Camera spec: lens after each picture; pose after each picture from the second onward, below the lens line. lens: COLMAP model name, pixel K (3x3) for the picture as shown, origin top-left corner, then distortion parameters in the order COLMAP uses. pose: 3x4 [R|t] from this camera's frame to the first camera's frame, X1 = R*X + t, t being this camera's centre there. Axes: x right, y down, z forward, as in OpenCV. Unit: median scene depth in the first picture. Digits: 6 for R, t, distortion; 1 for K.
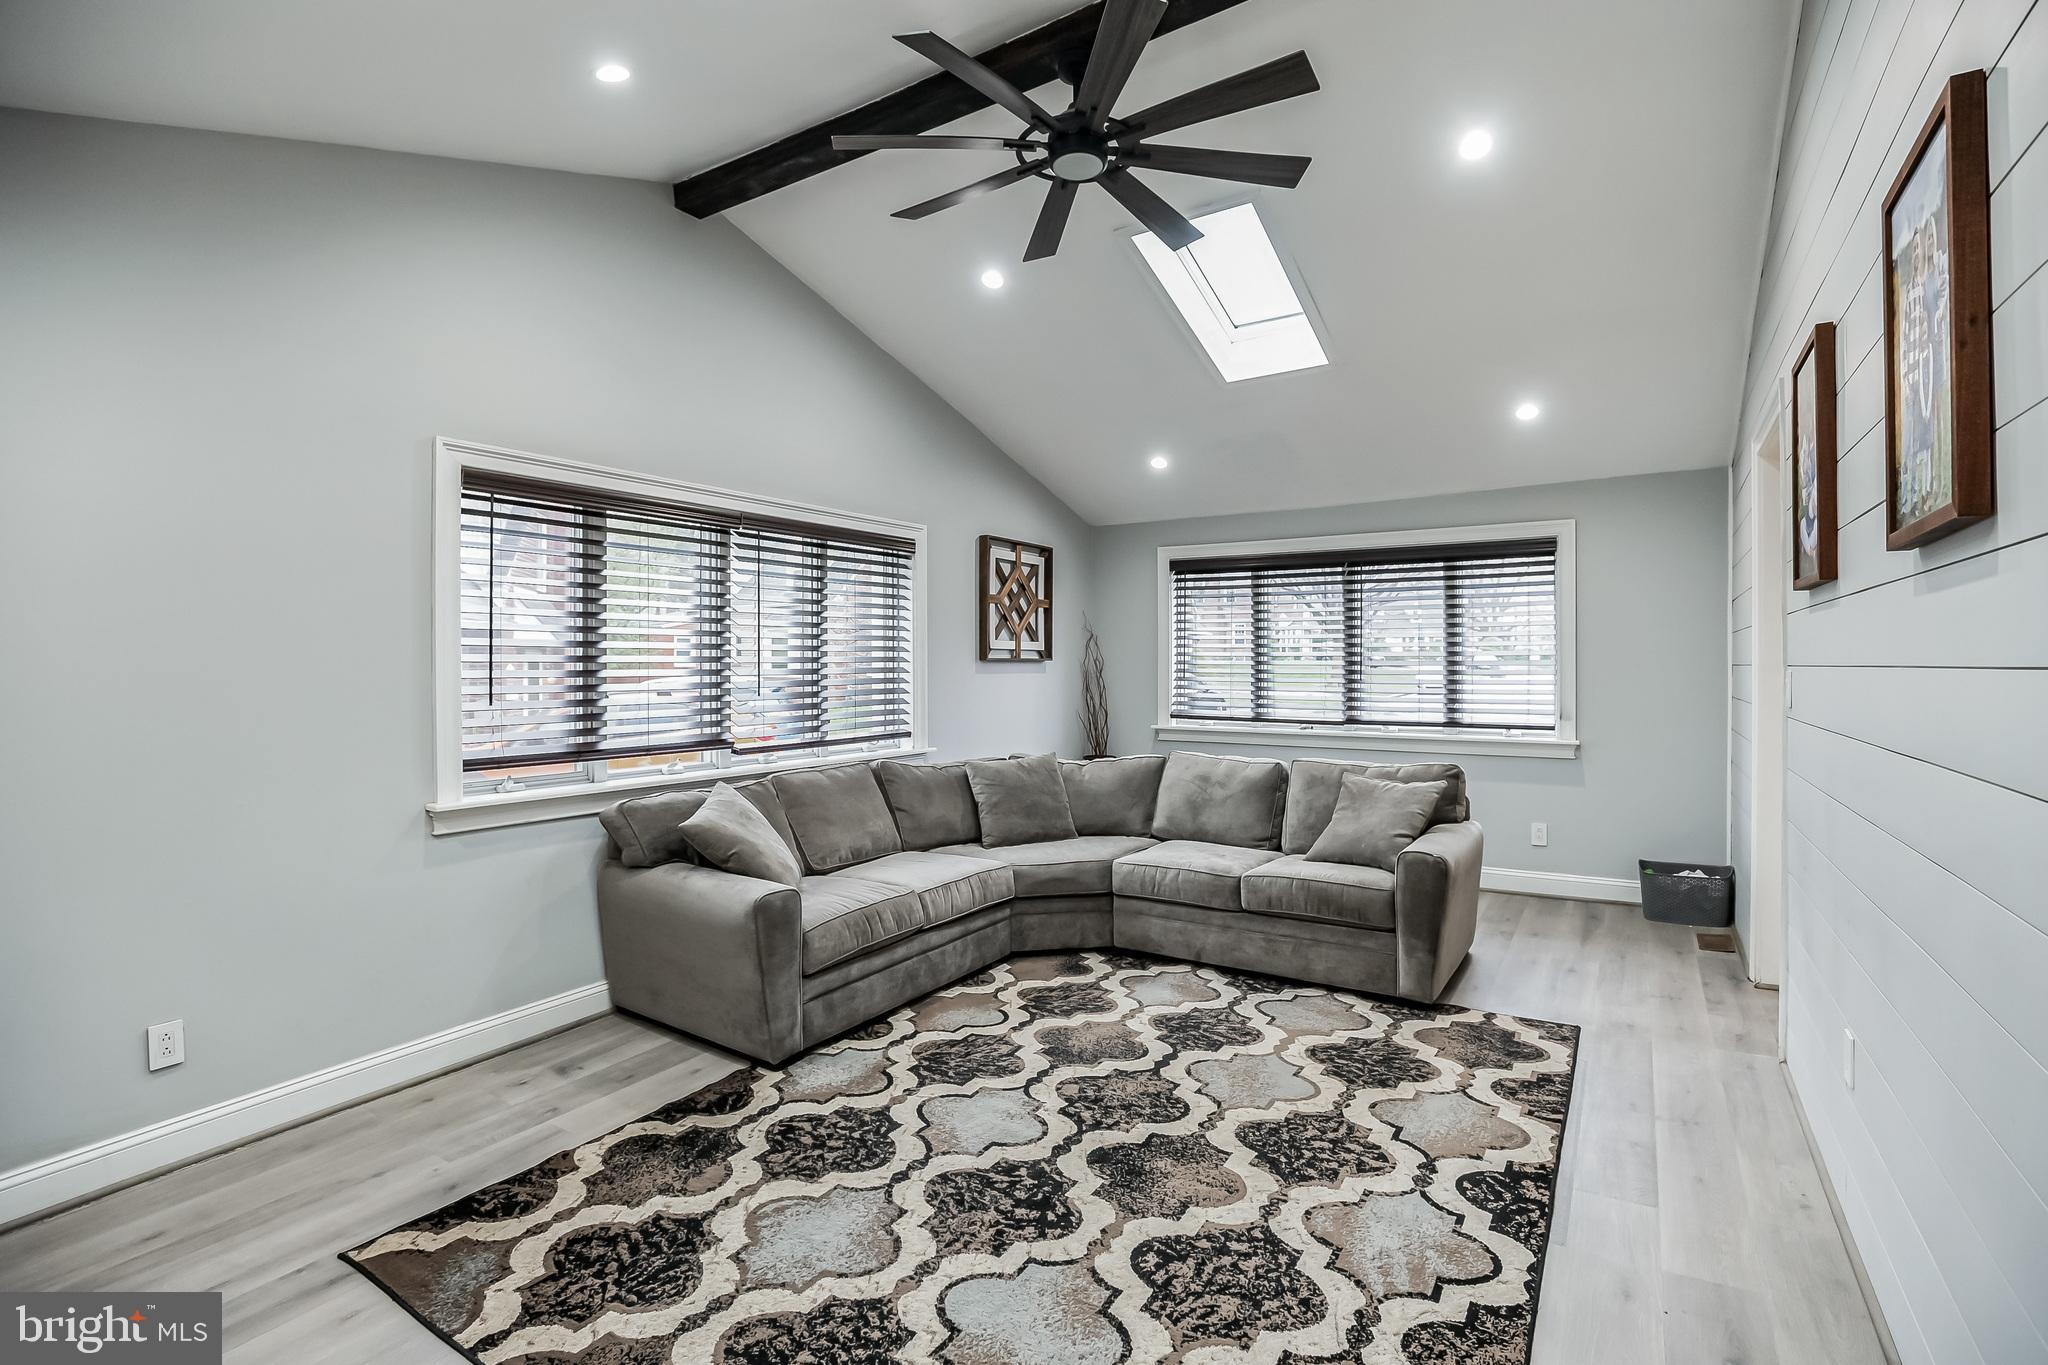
lens RADIAL K [[931.8, 0, 1028.3], [0, 931.8, 653.7], [0, 0, 1]] dist [-0.033769, 0.006833]
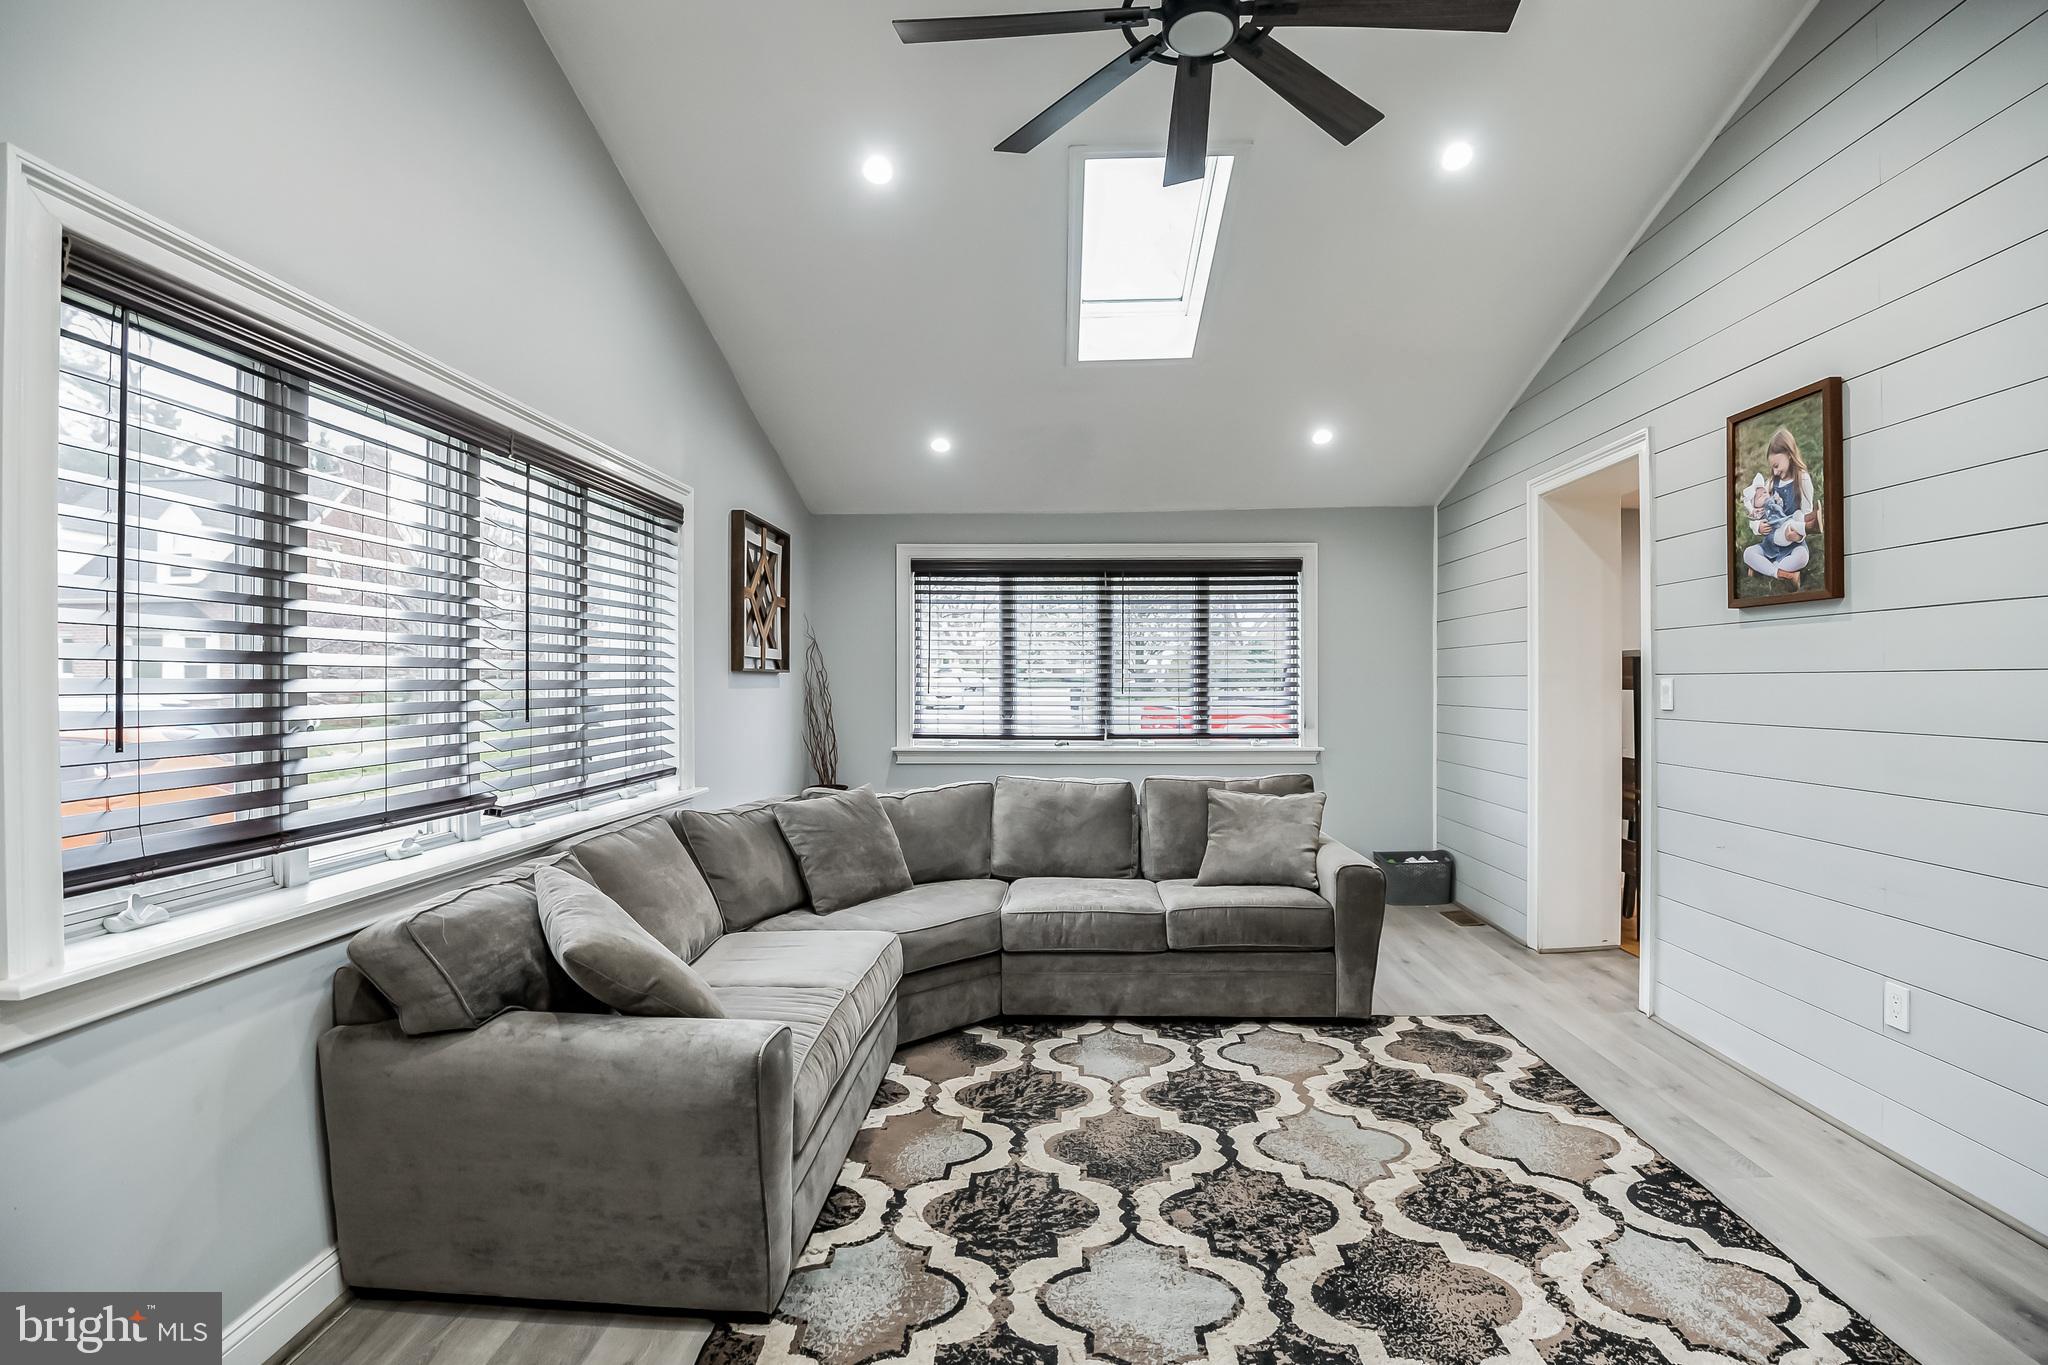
lens RADIAL K [[943.8, 0, 1030.3], [0, 943.8, 669.0], [0, 0, 1]] dist [-0.037095, 0.007657]
pose [[0.858118, 0.005660, 0.513422, -0.380592], [-0.004884, 0.999984, -0.002860, 0.010278], [-0.513429, -0.000053, 0.858132, 0.319336]]
